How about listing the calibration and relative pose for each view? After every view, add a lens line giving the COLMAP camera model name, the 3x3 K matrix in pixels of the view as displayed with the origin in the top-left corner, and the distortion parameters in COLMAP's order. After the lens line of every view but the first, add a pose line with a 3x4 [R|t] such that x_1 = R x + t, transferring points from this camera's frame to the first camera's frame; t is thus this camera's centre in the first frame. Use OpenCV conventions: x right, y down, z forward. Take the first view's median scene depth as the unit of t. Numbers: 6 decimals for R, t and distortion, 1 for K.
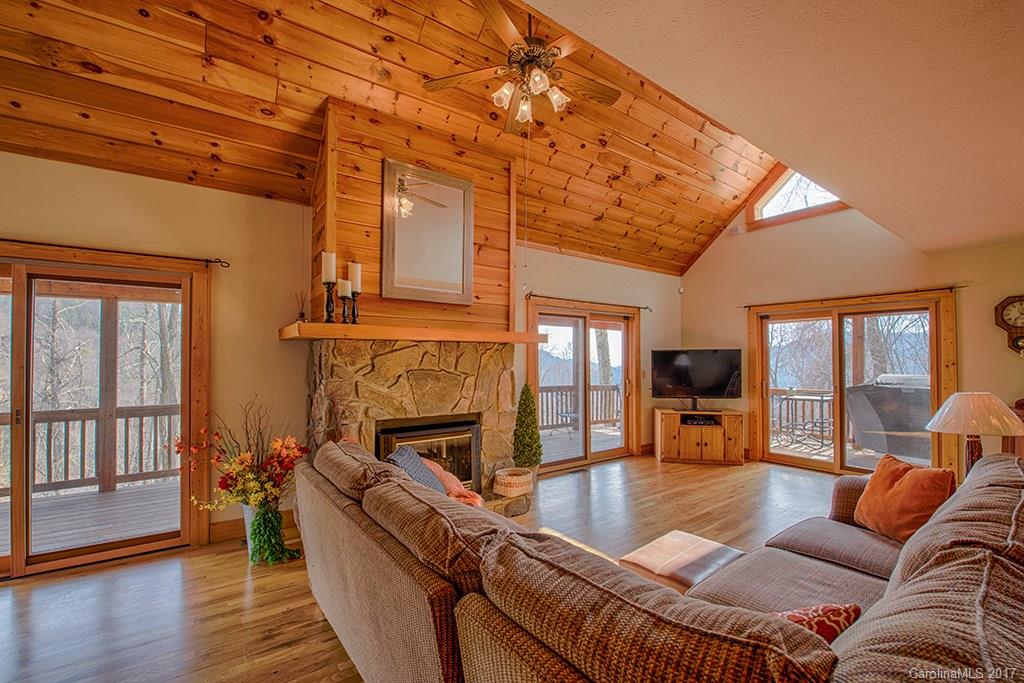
lens RADIAL K [[417.4, 0, 509.8], [0, 417.4, 348.9], [0, 0, 1]] dist [-0.016895, -0.001368]
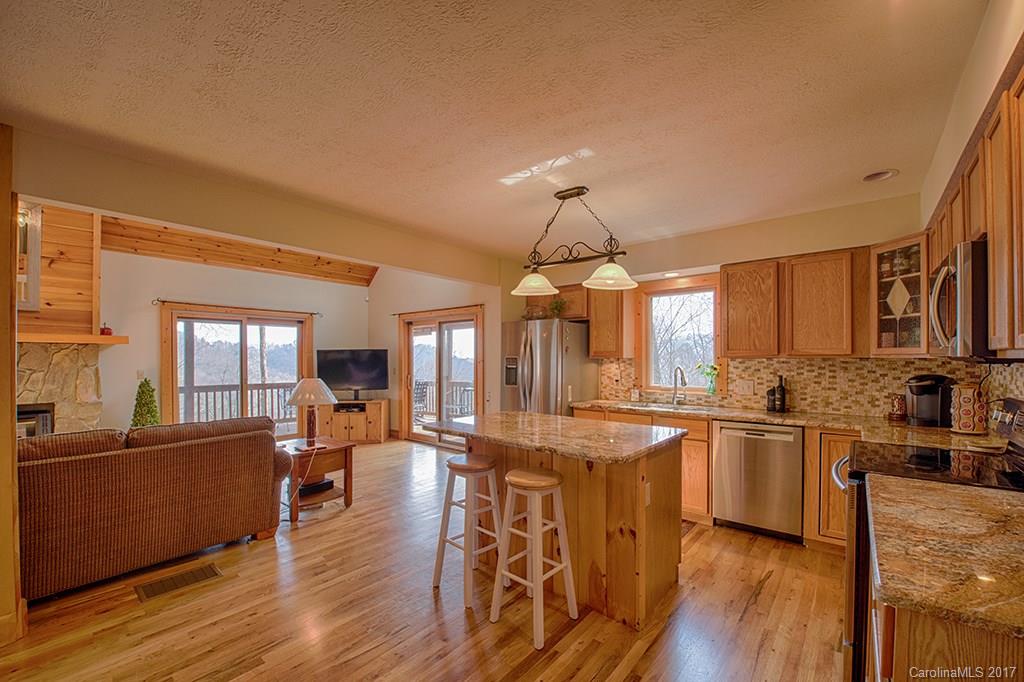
lens RADIAL K [[417.4, 0, 502.4], [0, 417.4, 358.2], [0, 0, 1]] dist [-0.016895, -0.001368]
pose [[0.970088, -0.001557, 0.242749, 0.693756], [-0.004310, 0.999711, 0.023634, -0.004269], [-0.242716, -0.023973, 0.969801, -0.324918]]
